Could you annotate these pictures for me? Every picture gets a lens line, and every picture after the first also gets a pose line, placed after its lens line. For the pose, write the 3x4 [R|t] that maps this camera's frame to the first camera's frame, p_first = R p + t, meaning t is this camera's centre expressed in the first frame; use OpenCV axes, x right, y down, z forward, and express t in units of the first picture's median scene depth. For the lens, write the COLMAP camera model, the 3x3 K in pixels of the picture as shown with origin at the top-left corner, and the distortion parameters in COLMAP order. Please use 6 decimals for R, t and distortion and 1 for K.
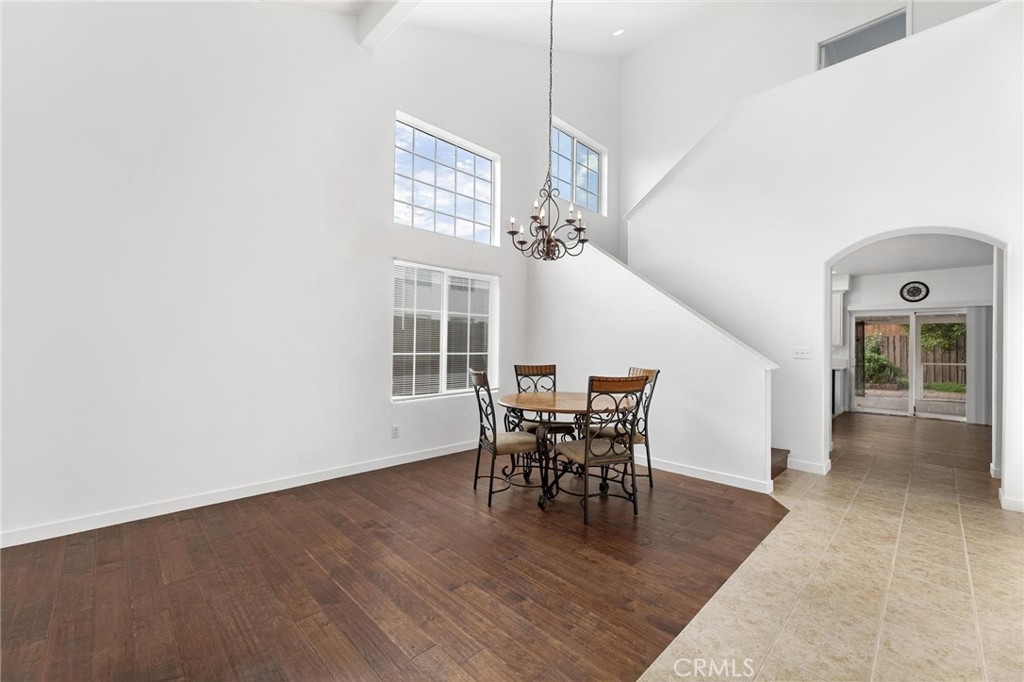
lens RADIAL K [[409.6, 0, 512.5], [0, 409.6, 343.4], [0, 0, 1]] dist [0.001423, -0.000053]
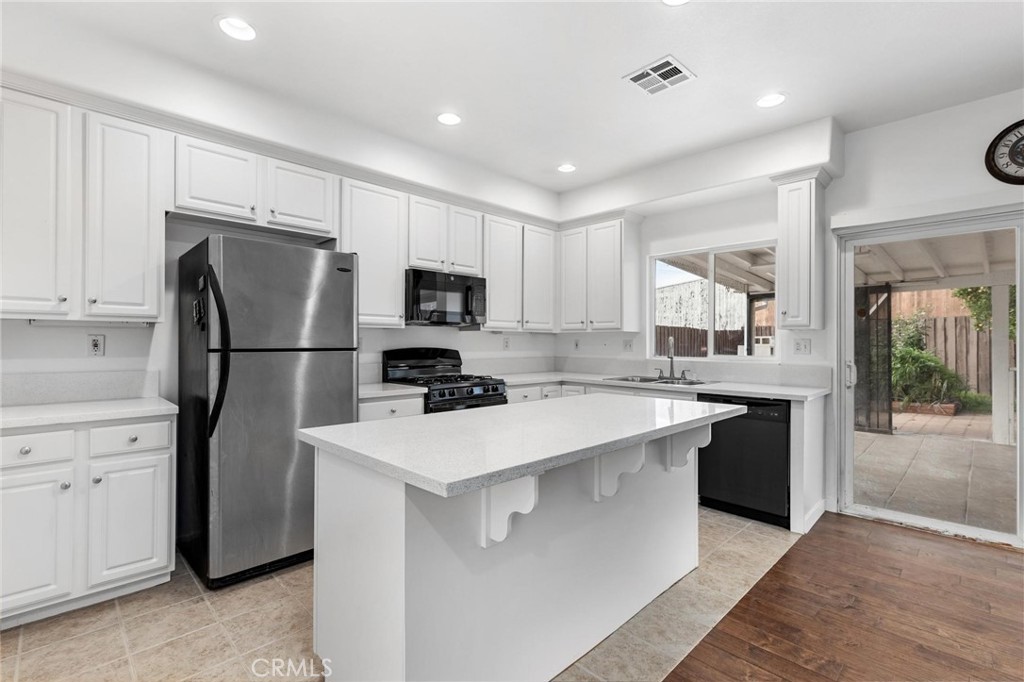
lens RADIAL K [[463.4, 0, 509.6], [0, 463.4, 342.9], [0, 0, 1]] dist [0.000192, 0.000523]
pose [[0.999917, -0.011679, 0.005387, 1.037868], [0.011640, 0.999905, 0.007362, 0.022411], [-0.005473, -0.007298, 0.999958, 1.164067]]
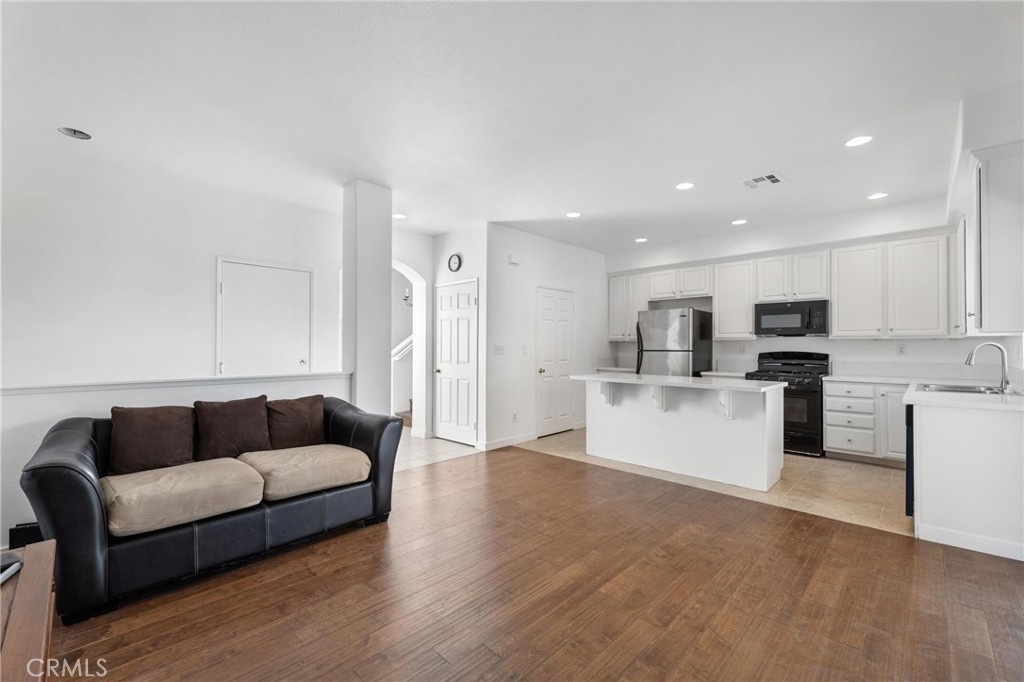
lens RADIAL K [[430.3, 0, 511.6], [0, 430.3, 343.5], [0, 0, 1]] dist [0.001263, -0.000210]
pose [[0.028410, -0.022770, -0.999337, 2.124949], [0.004190, 0.999734, -0.022660, 0.038195], [0.999588, -0.003543, 0.028498, 1.224323]]
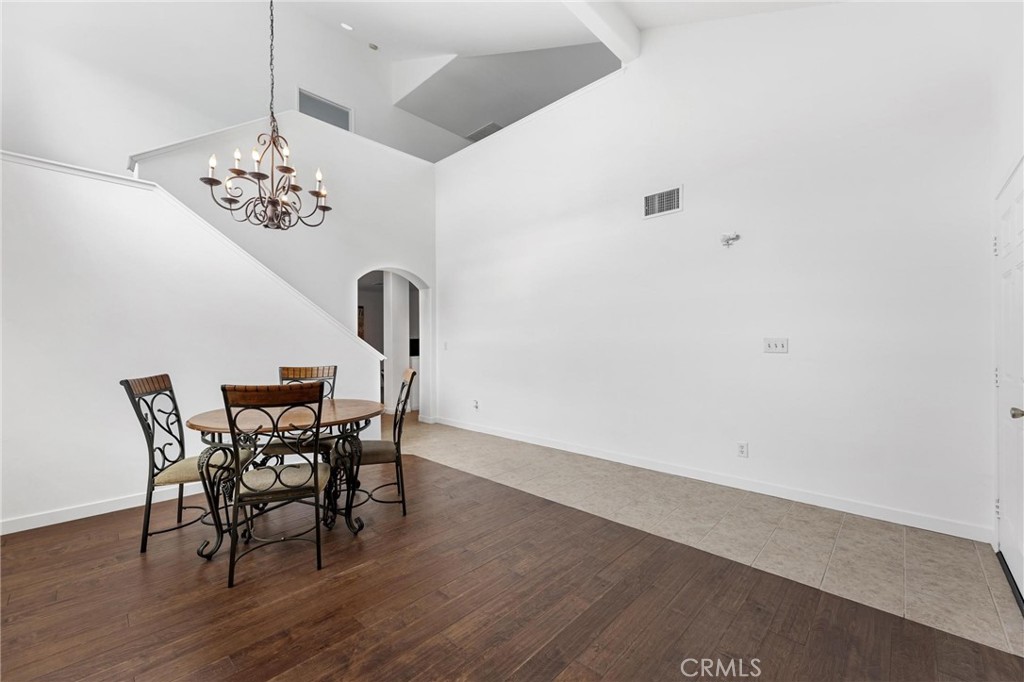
lens RADIAL K [[404.7, 0, 508.8], [0, 404.7, 342.6], [0, 0, 1]] dist [0.001969, 0.000149]
pose [[-0.016417, -0.010504, 0.999810, -0.530830], [-0.002284, 0.999943, 0.010468, -0.003576], [-0.999863, -0.002111, -0.016440, 0.475329]]
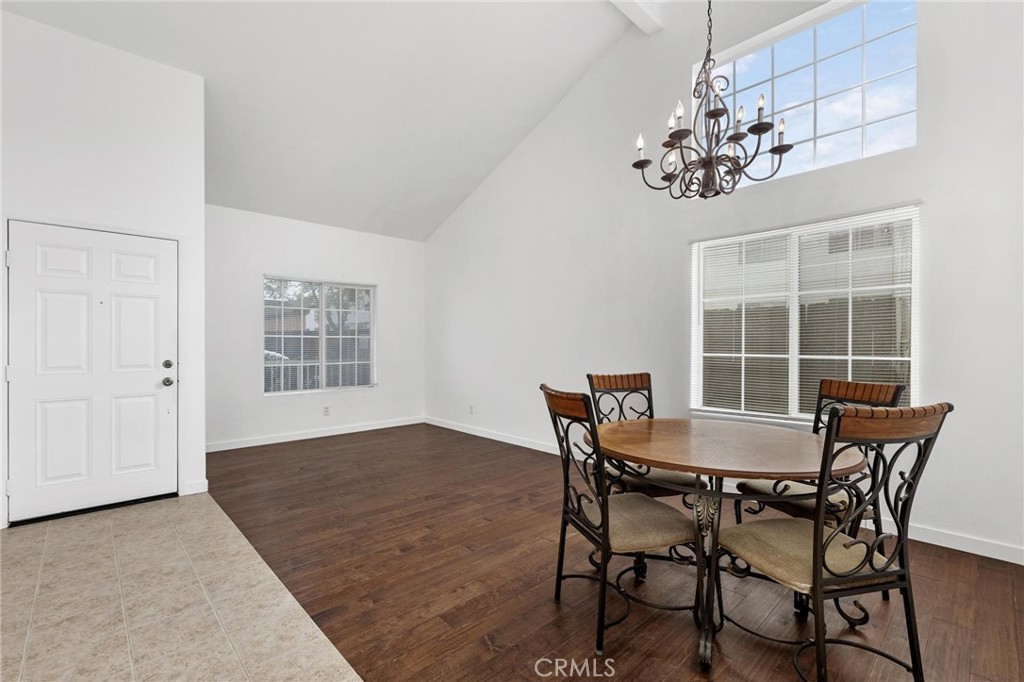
lens RADIAL K [[455.7, 0, 516.8], [0, 455.7, 339.8], [0, 0, 1]] dist [0.001182, 0.000324]
pose [[-0.011694, -0.018719, -0.999756, 0.605083], [0.004625, 0.999813, -0.018775, 0.010611], [0.999921, -0.004843, -0.011605, 0.593263]]
